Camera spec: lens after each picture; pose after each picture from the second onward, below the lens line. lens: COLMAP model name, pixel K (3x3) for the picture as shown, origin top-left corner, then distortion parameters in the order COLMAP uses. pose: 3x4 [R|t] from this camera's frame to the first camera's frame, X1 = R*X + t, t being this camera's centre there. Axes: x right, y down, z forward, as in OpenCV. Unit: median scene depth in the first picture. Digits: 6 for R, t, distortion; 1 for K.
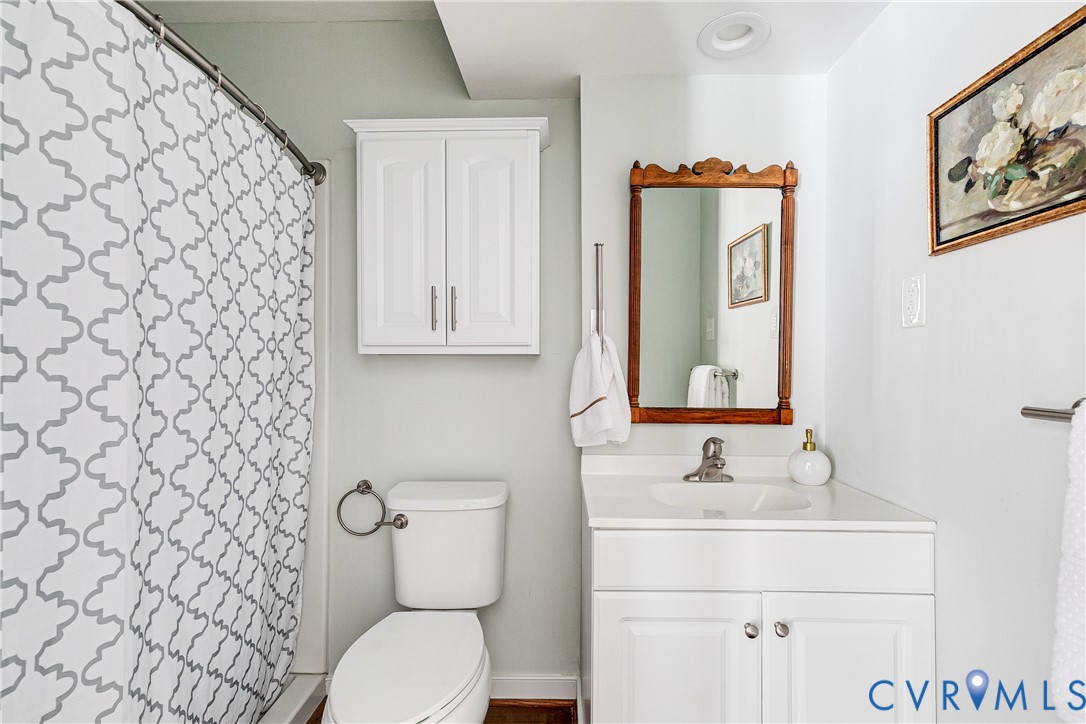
lens RADIAL K [[482.5, 0, 558.7], [0, 482.5, 367.9], [0, 0, 1]] dist [0.009208, -0.000774]
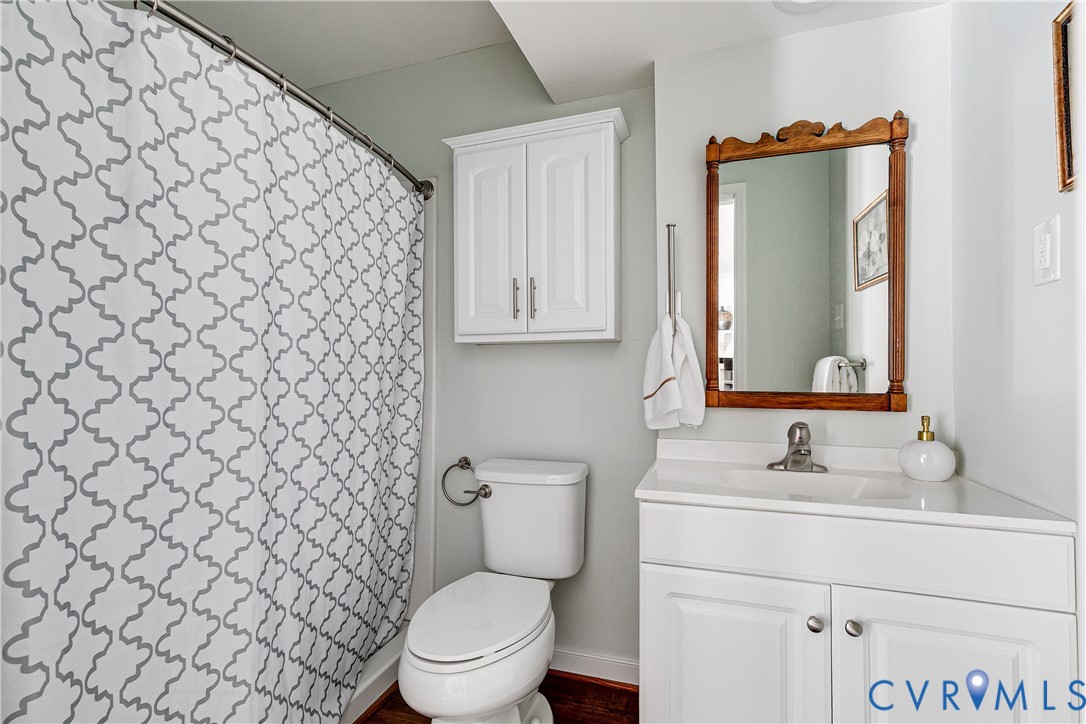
lens RADIAL K [[482.5, 0, 558.7], [0, 482.5, 367.9], [0, 0, 1]] dist [0.009208, -0.000774]
pose [[0.957370, -0.011902, -0.288619, 0.162624], [0.006755, 0.999800, -0.018824, 0.060269], [0.288785, 0.016072, 0.957259, -0.013345]]
